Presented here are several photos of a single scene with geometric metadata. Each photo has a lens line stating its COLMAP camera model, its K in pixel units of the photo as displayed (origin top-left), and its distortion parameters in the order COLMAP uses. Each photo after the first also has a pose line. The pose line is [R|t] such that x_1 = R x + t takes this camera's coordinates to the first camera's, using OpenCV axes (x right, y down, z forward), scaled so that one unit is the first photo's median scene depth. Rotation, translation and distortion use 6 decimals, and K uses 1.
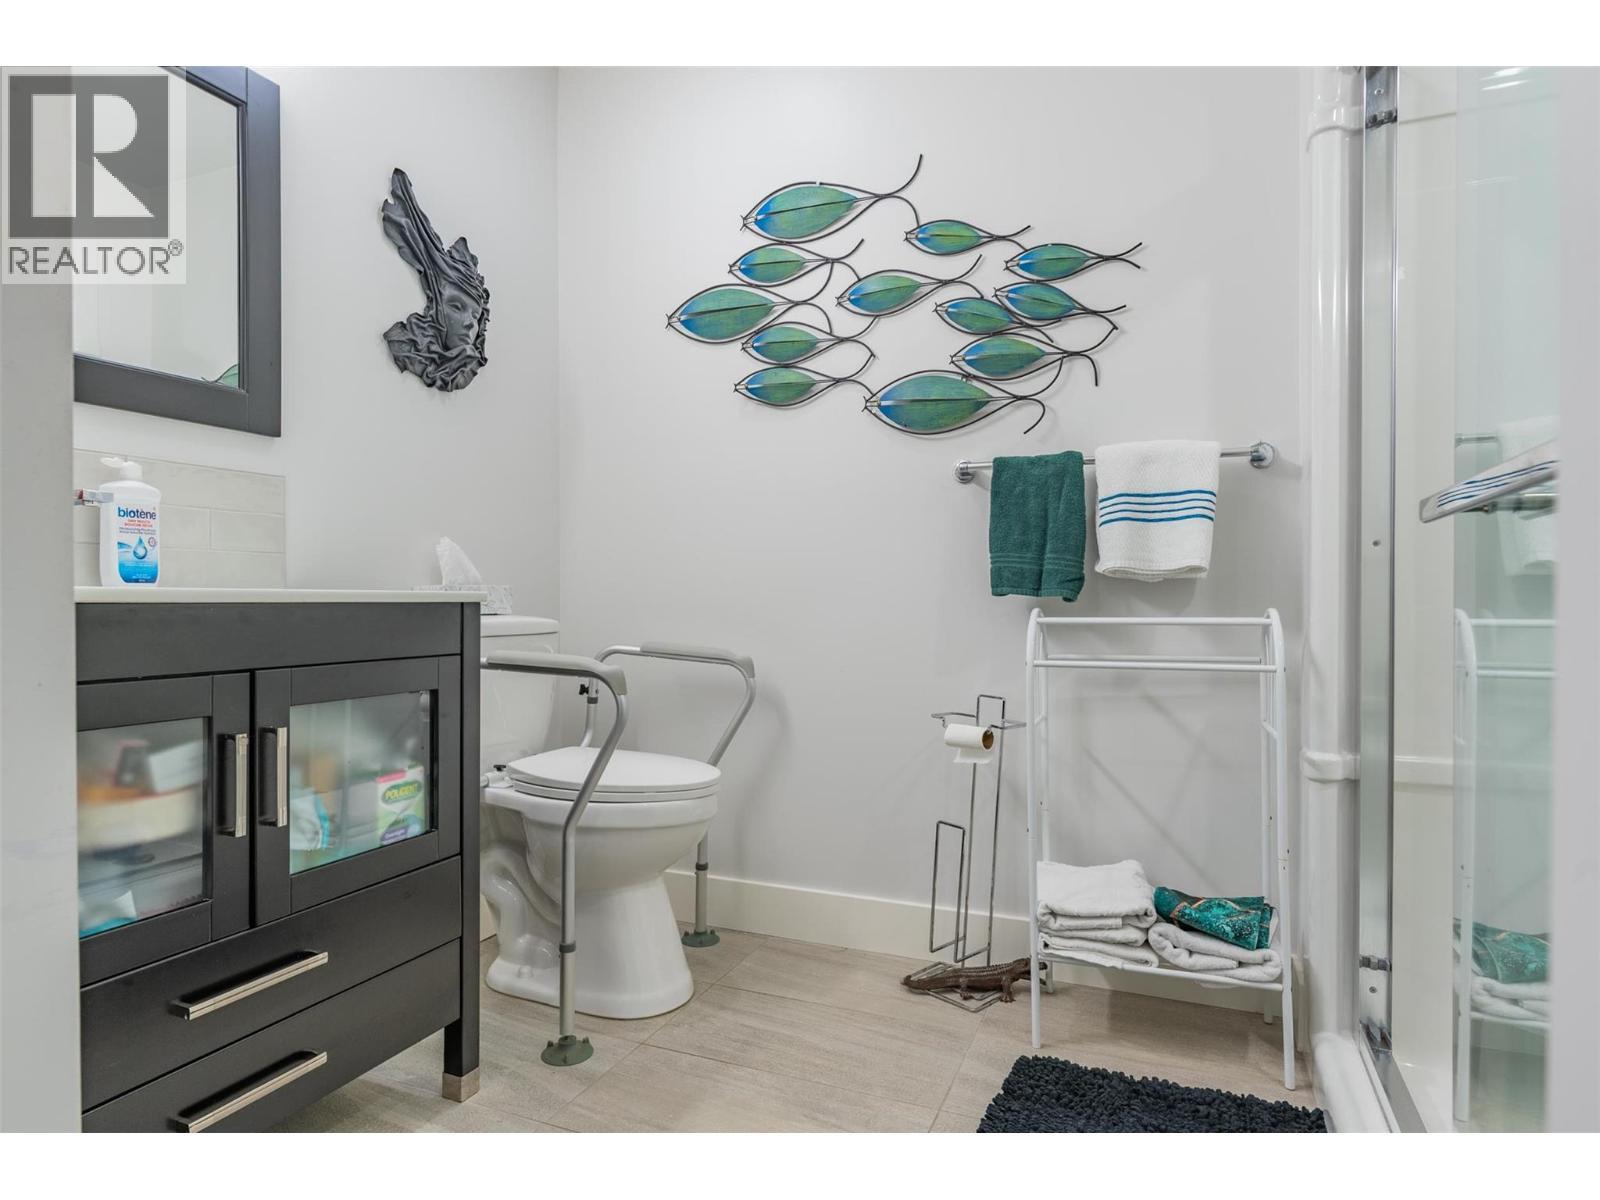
lens RADIAL K [[911.2, 0, 792.3], [0, 911.2, 607.8], [0, 0, 1]] dist [-0.003745, 0.000237]
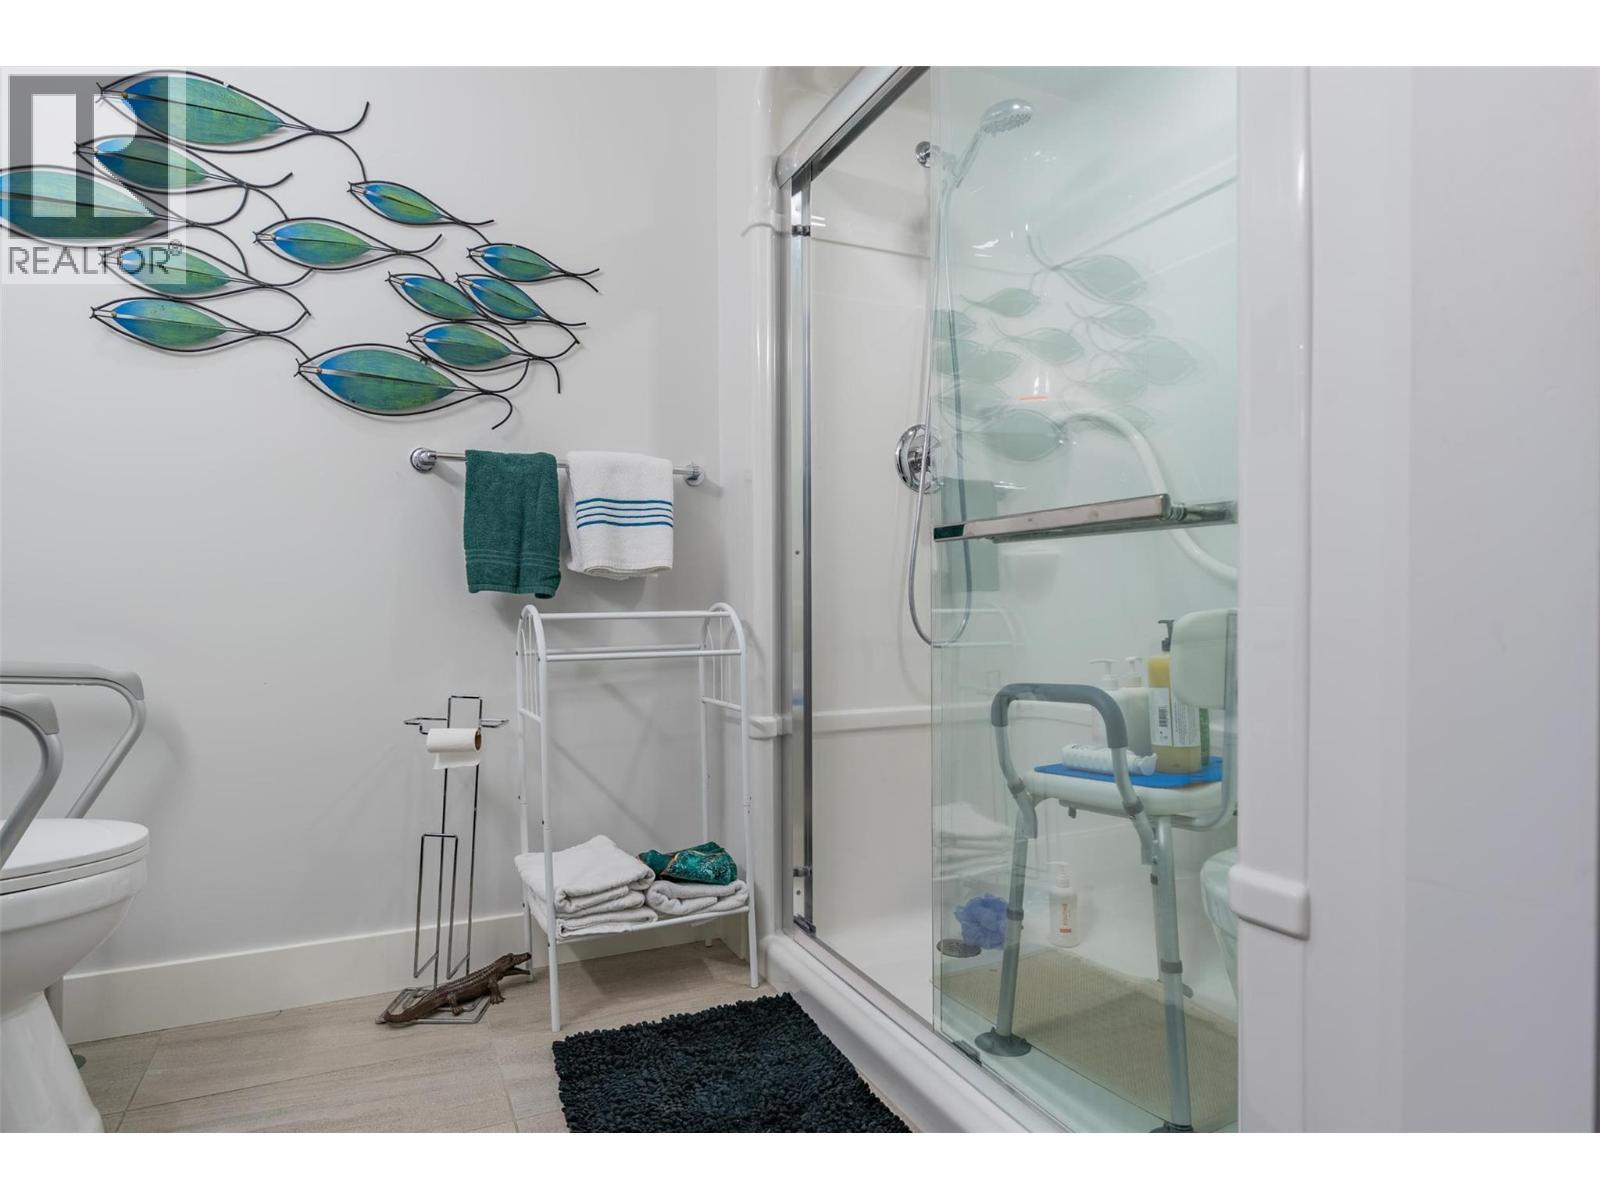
lens RADIAL K [[911.2, 0, 792.3], [0, 911.2, 607.8], [0, 0, 1]] dist [-0.003745, 0.000237]
pose [[0.676214, -0.012233, 0.736604, -0.265701], [0.009441, 0.999924, 0.007939, -0.001574], [-0.736645, 0.001586, 0.676278, 0.092042]]
